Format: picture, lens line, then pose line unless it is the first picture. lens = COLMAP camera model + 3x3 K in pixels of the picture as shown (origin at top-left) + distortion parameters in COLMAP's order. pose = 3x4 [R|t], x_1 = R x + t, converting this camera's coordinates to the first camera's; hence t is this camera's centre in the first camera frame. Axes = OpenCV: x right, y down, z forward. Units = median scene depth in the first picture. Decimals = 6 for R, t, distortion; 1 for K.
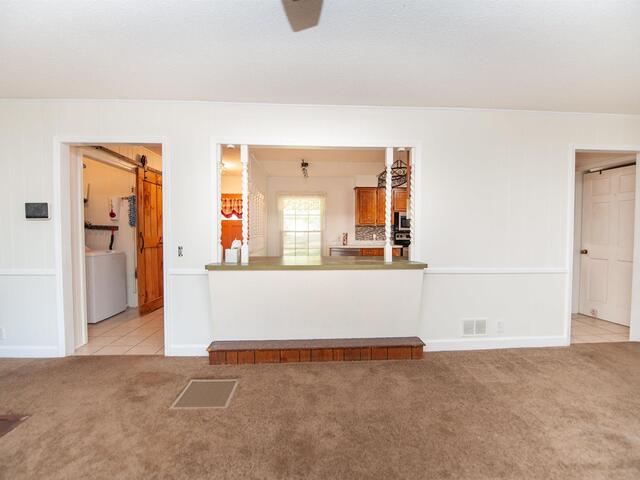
lens RADIAL K [[285.7, 0, 319.1], [0, 285.7, 237.5], [0, 0, 1]] dist [-0.016177, -0.002732]
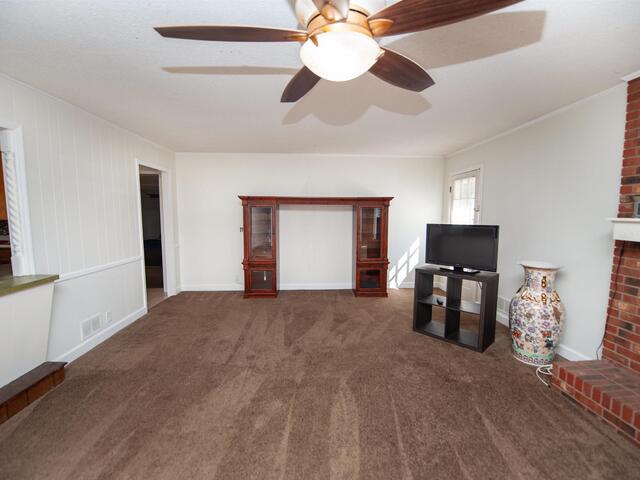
lens RADIAL K [[285.7, 0, 321.5], [0, 285.7, 241.9], [0, 0, 1]] dist [-0.016177, -0.002732]
pose [[0.015285, -0.102783, 0.994586, -0.461834], [0.023312, 0.994469, 0.102413, -0.078132], [-0.999611, 0.021620, 0.017597, 0.165297]]
